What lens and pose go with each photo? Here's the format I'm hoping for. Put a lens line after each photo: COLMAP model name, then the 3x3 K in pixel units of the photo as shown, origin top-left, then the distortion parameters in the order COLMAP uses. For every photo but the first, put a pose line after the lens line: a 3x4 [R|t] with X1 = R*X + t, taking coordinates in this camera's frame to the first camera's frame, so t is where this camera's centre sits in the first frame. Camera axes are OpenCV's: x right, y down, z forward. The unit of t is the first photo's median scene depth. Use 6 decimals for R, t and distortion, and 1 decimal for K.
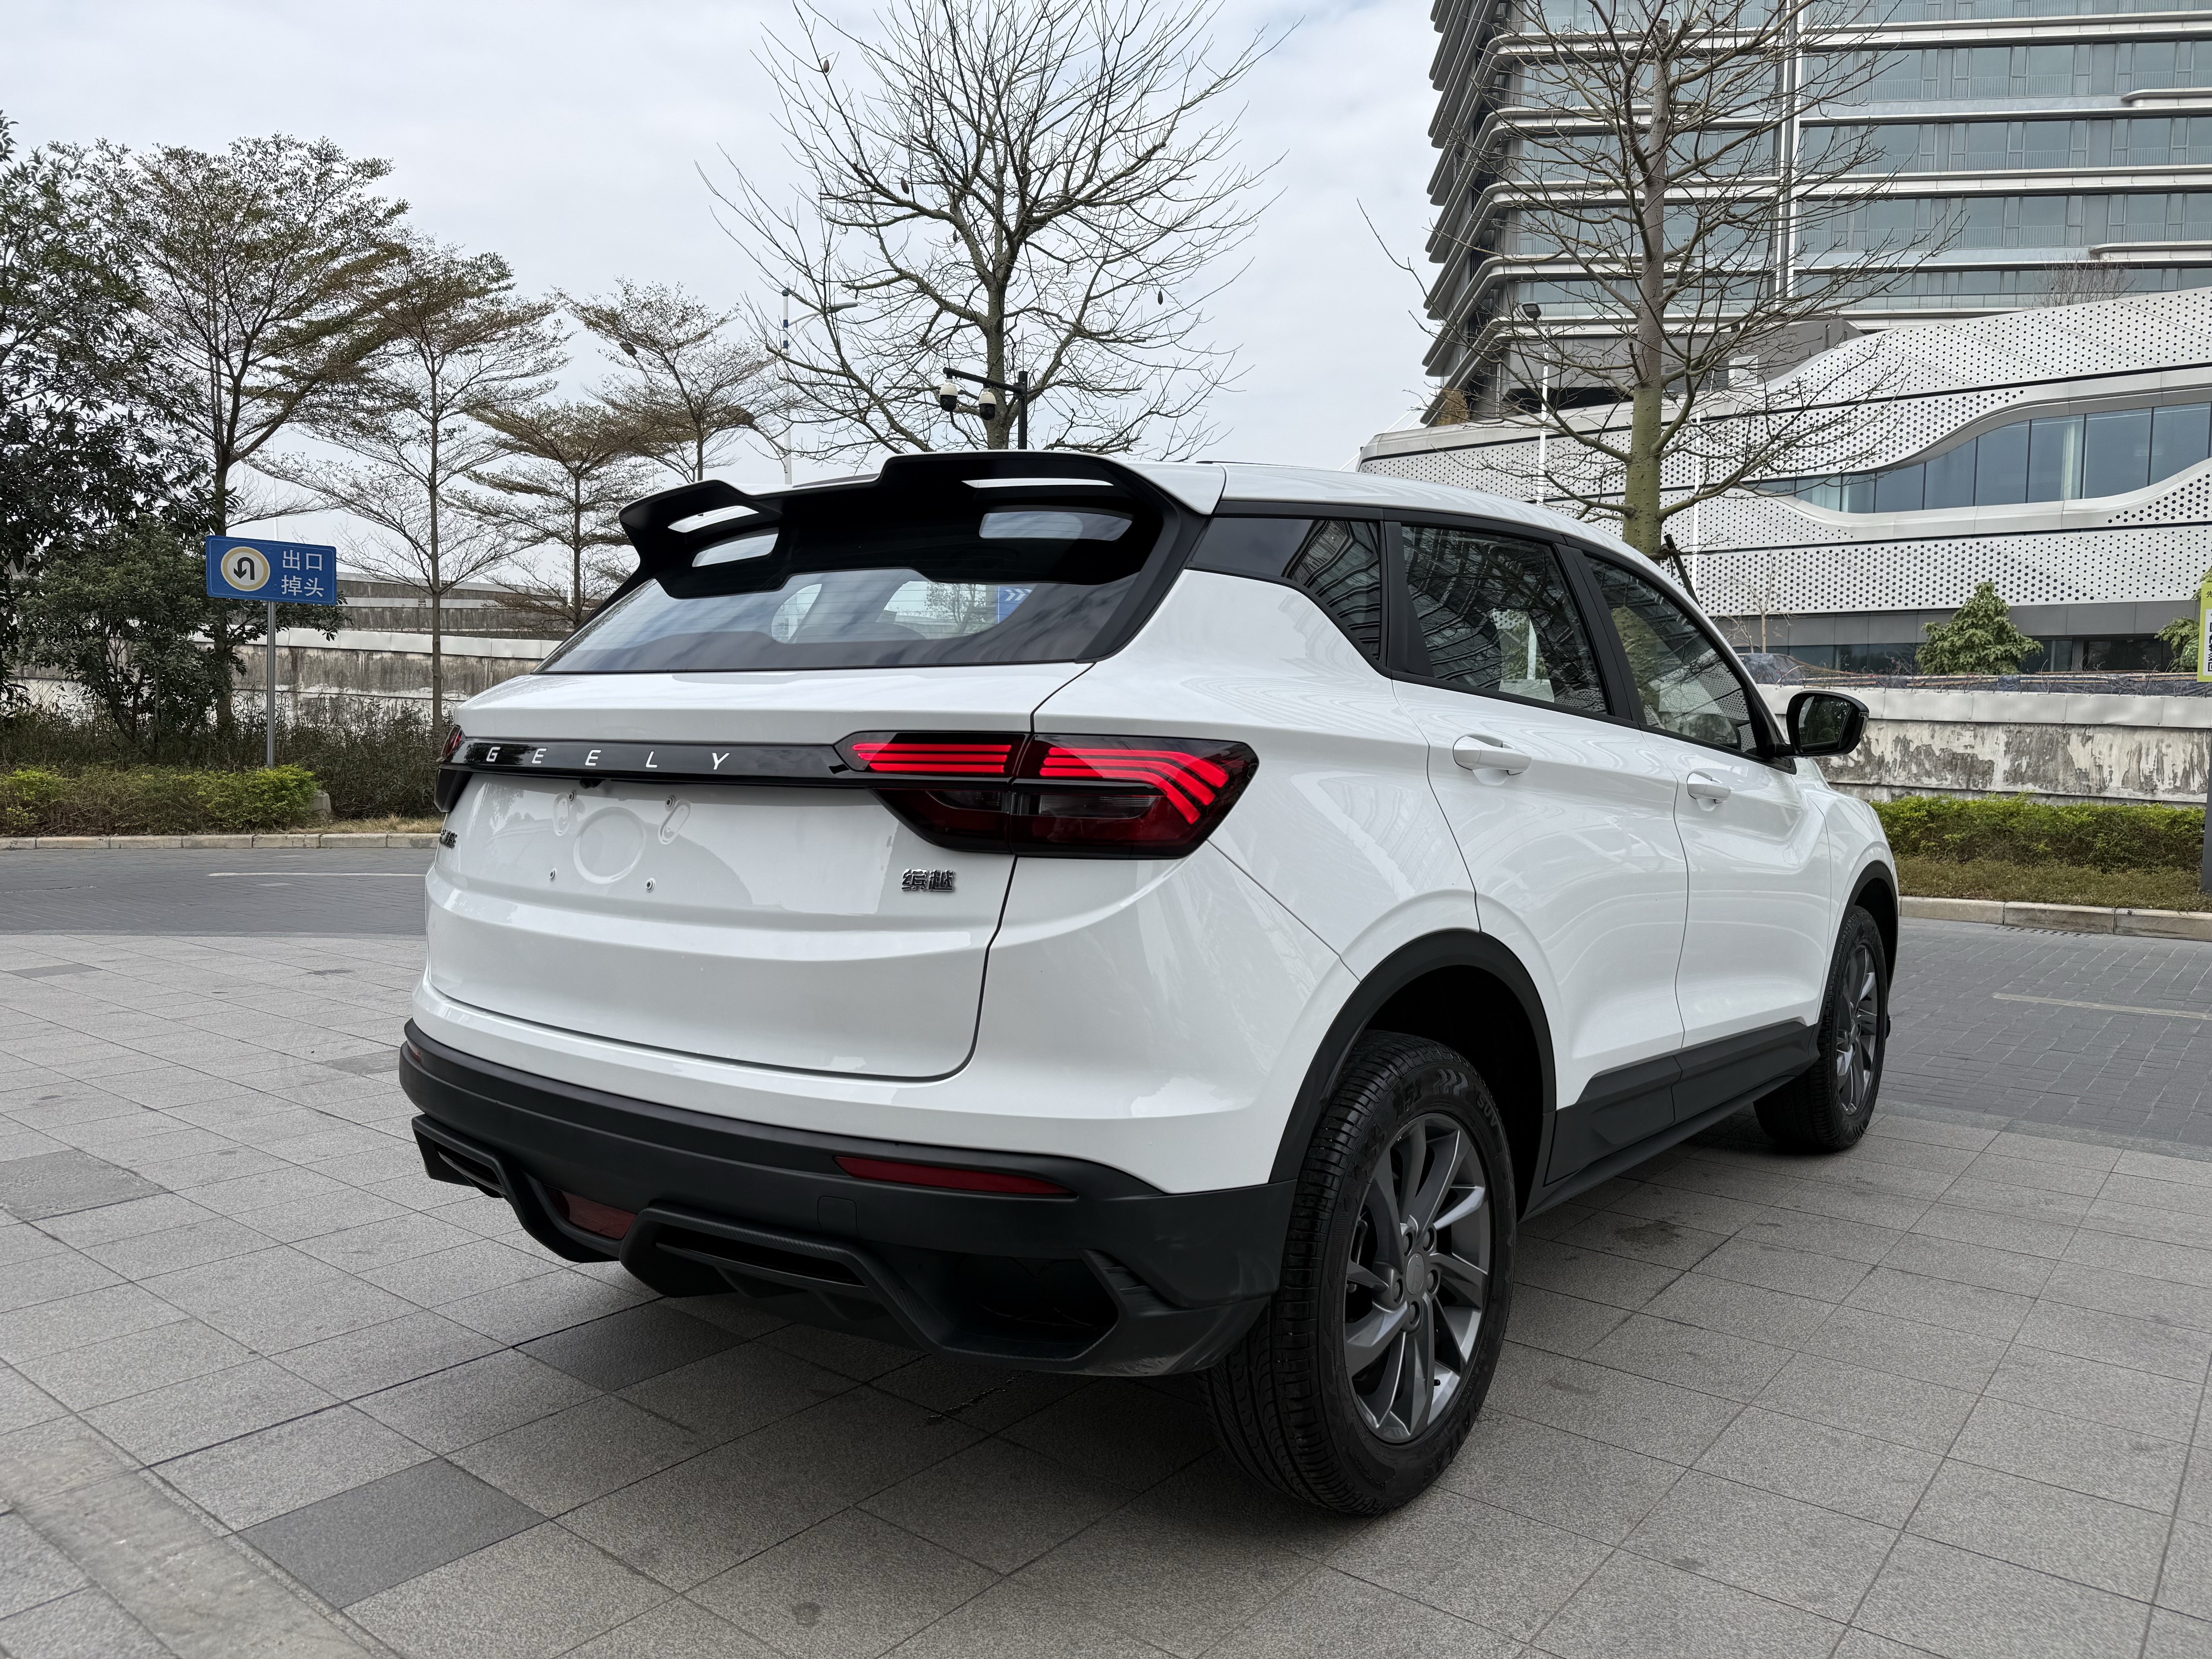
lens RADIAL K [[1548.6, 0, 1109.4], [0, 1548.6, 870.6], [0, 0, 1]] dist [0.005371, -0.020653]
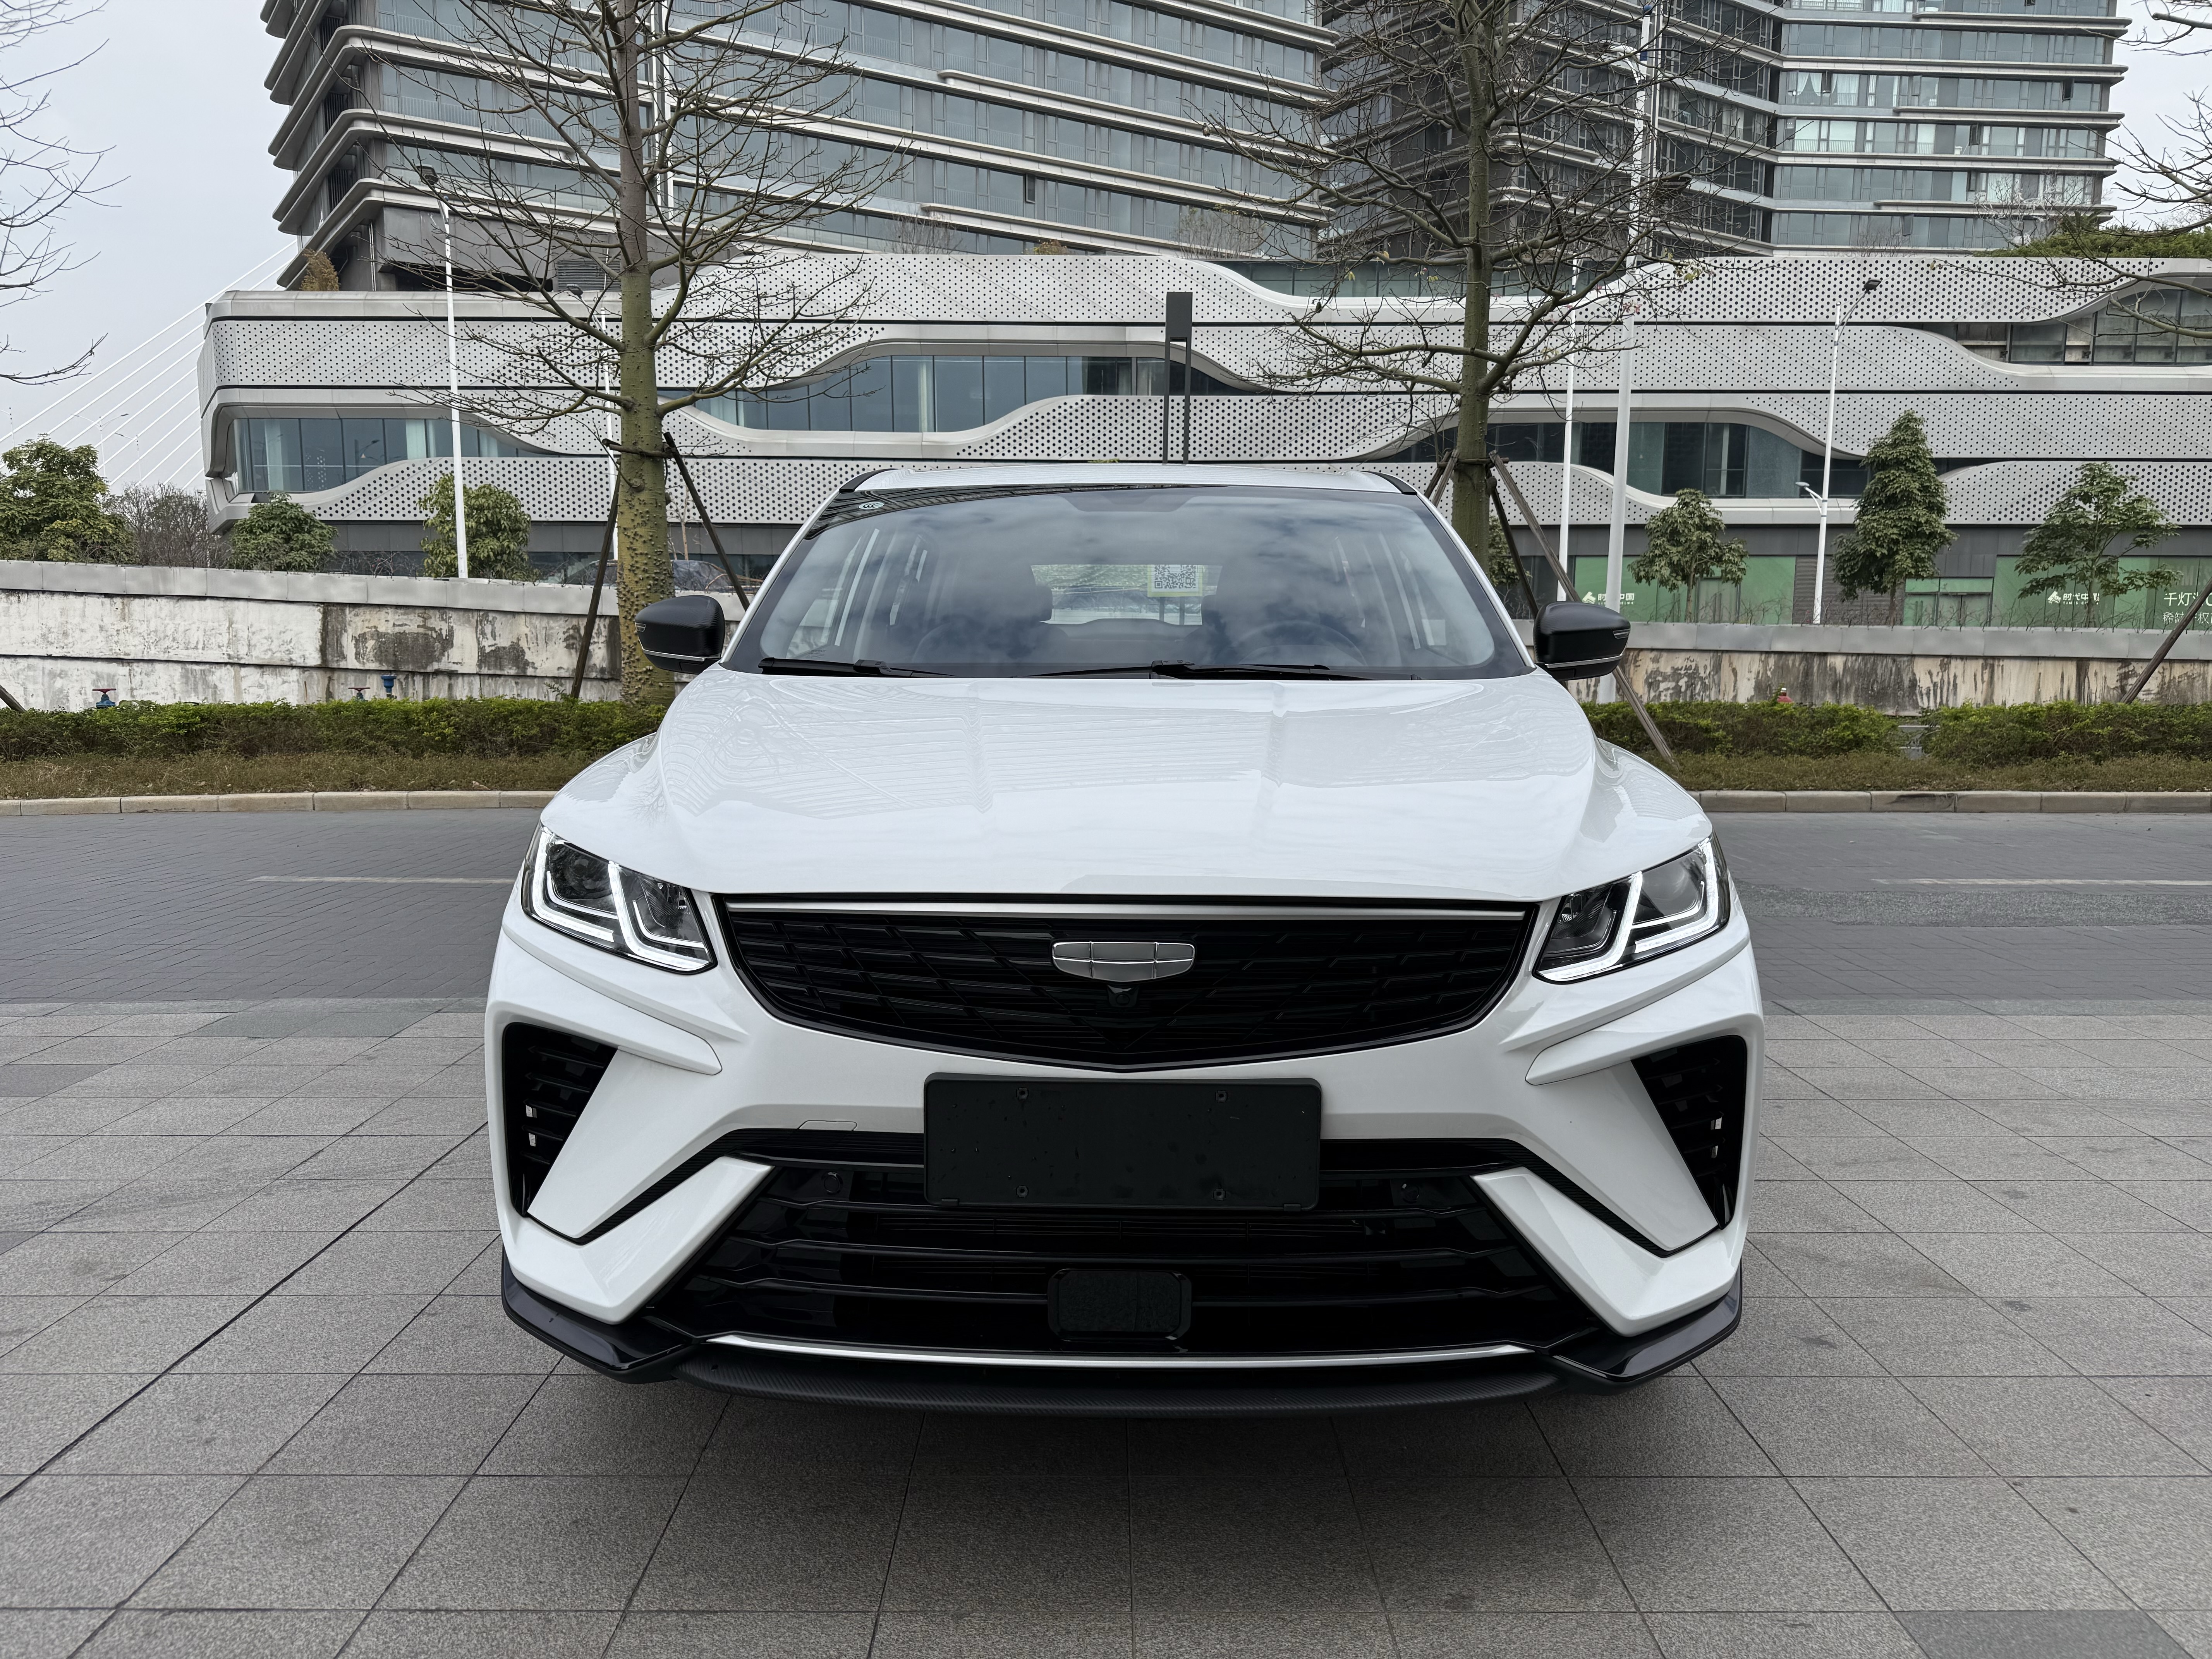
lens RADIAL K [[1548.6, 0, 1112.2], [0, 1548.6, 871.0], [0, 0, 1]] dist [0.005371, -0.020653]
pose [[0.779733, -0.097406, 0.618488, -0.044355], [0.060053, 0.994905, 0.080978, -0.007914], [-0.623225, -0.025999, 0.781610, 0.070635]]
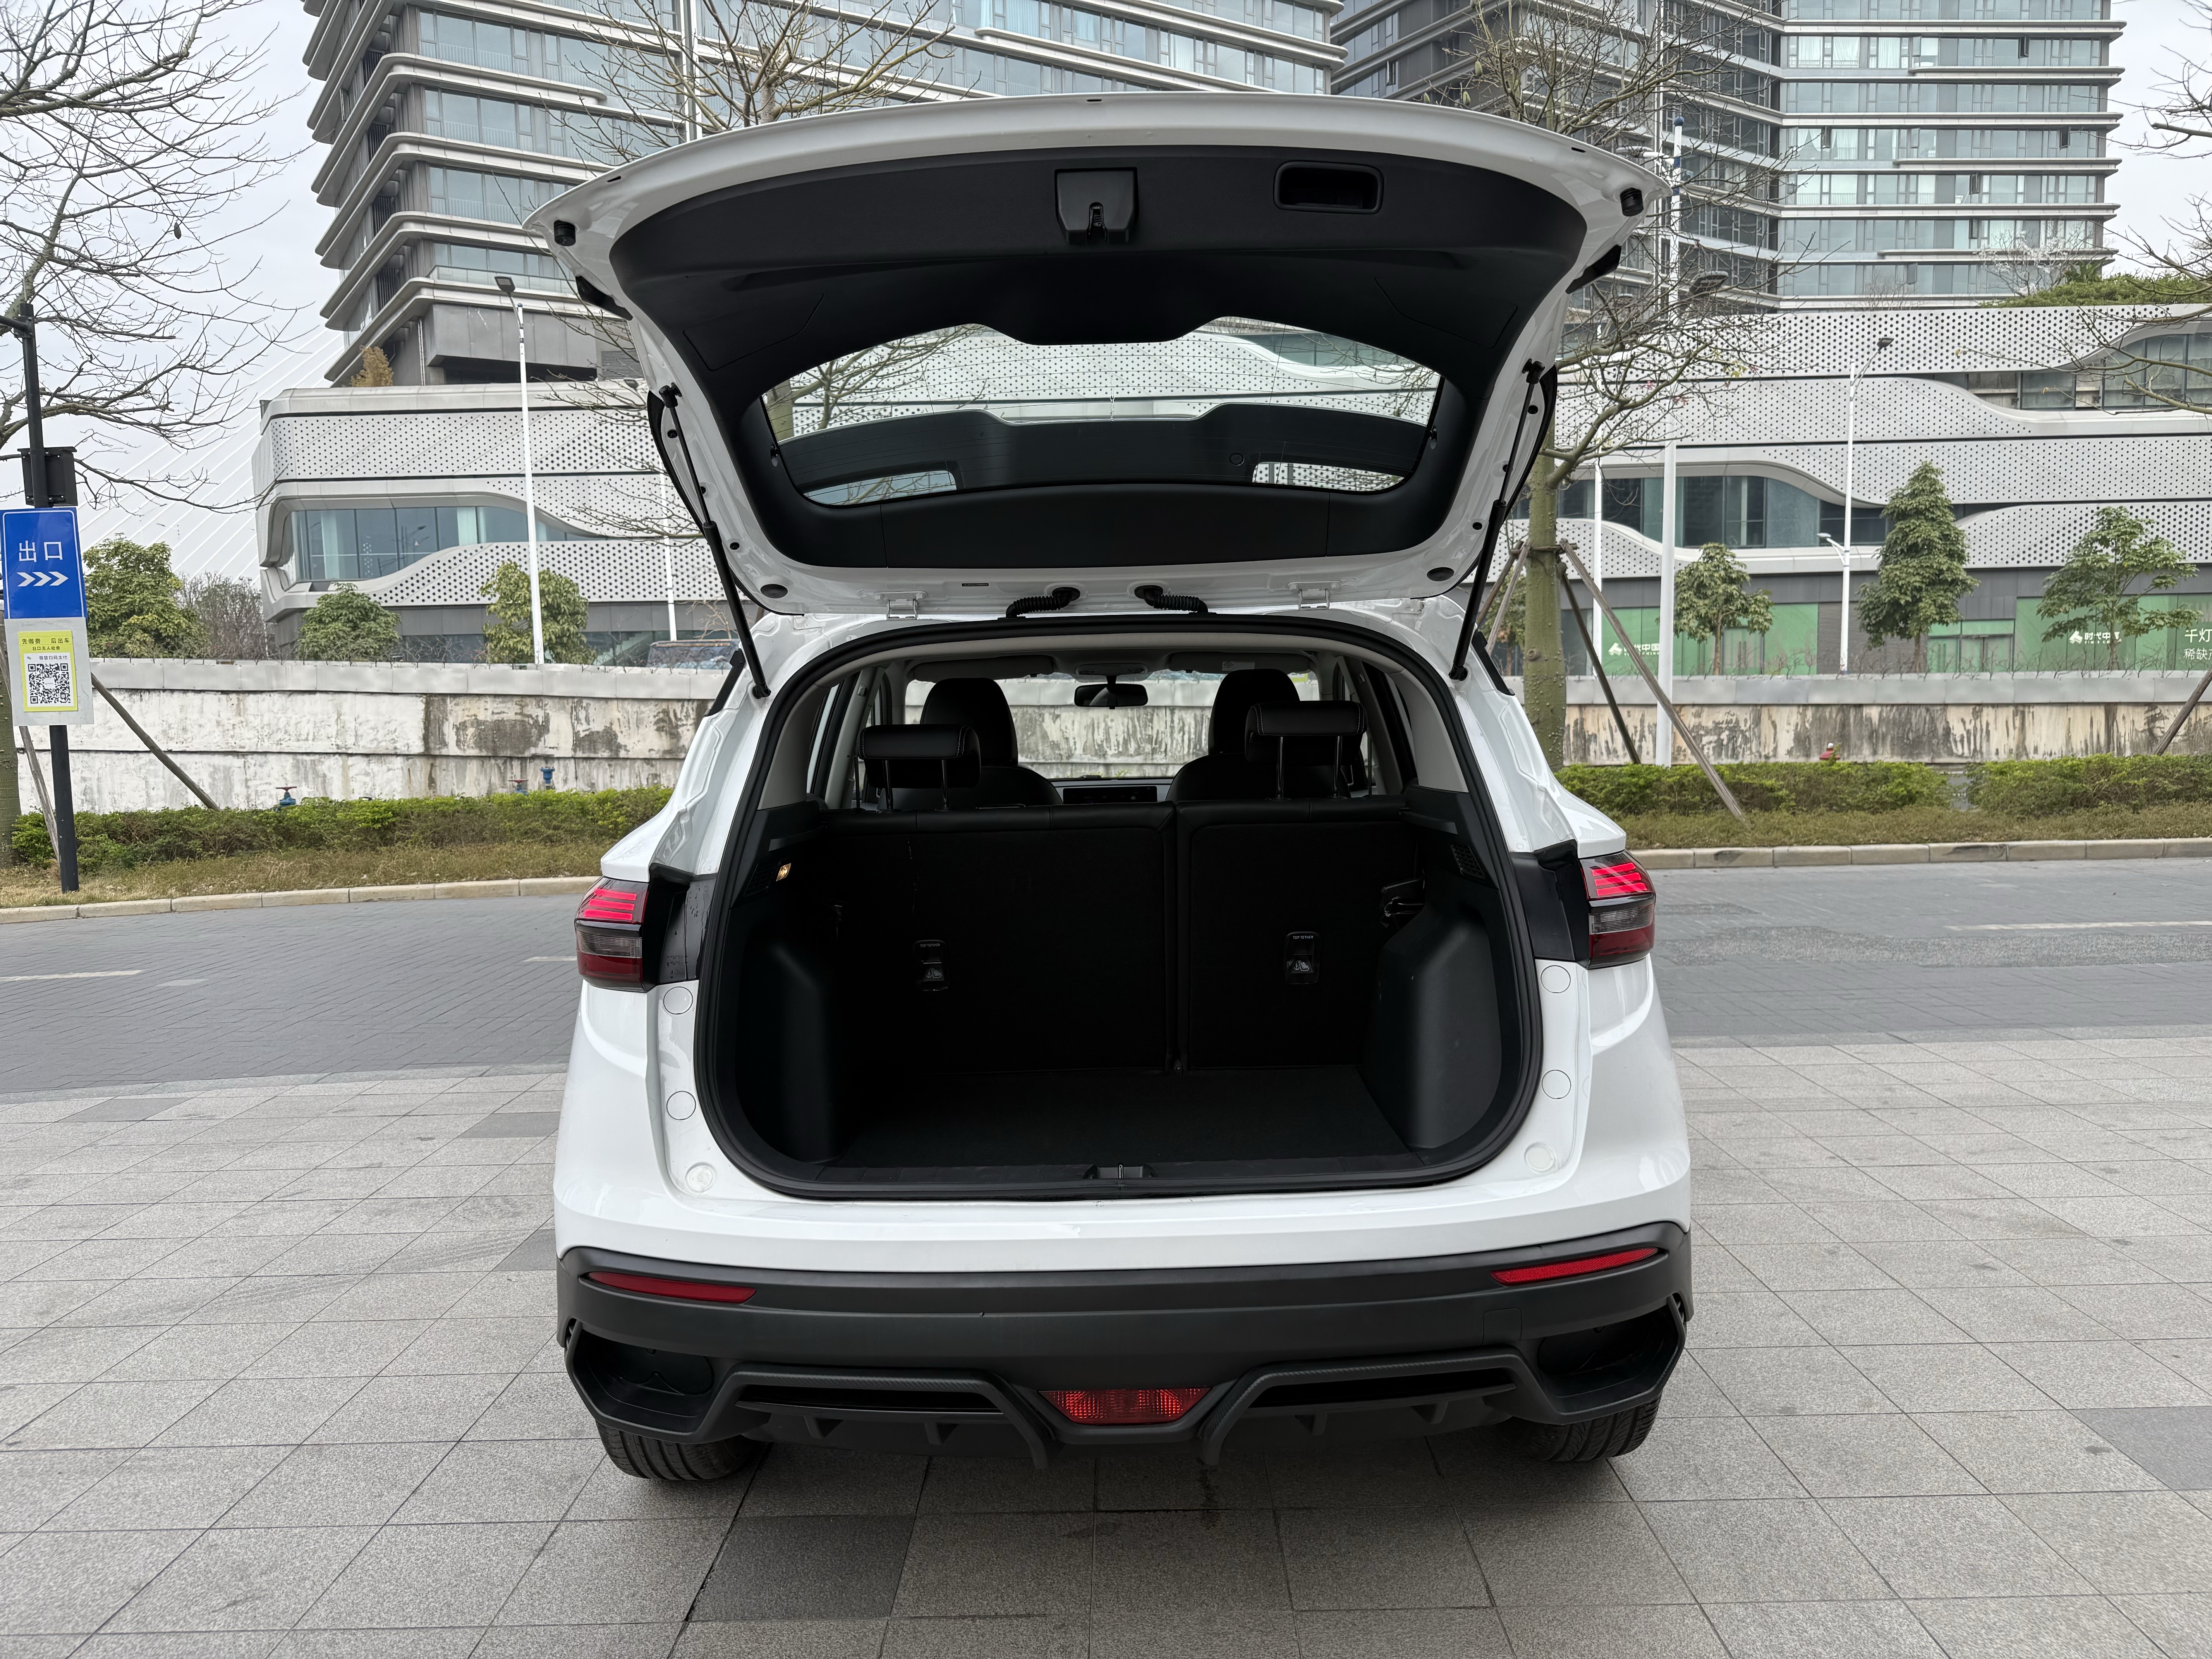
lens RADIAL K [[1548.6, 0, 1117.2], [0, 1548.6, 869.9], [0, 0, 1]] dist [0.005371, -0.020653]
pose [[0.785064, -0.092995, 0.612394, -0.142413], [0.084915, 0.995489, 0.042313, -0.022588], [-0.613566, 0.018783, 0.789420, 0.042334]]
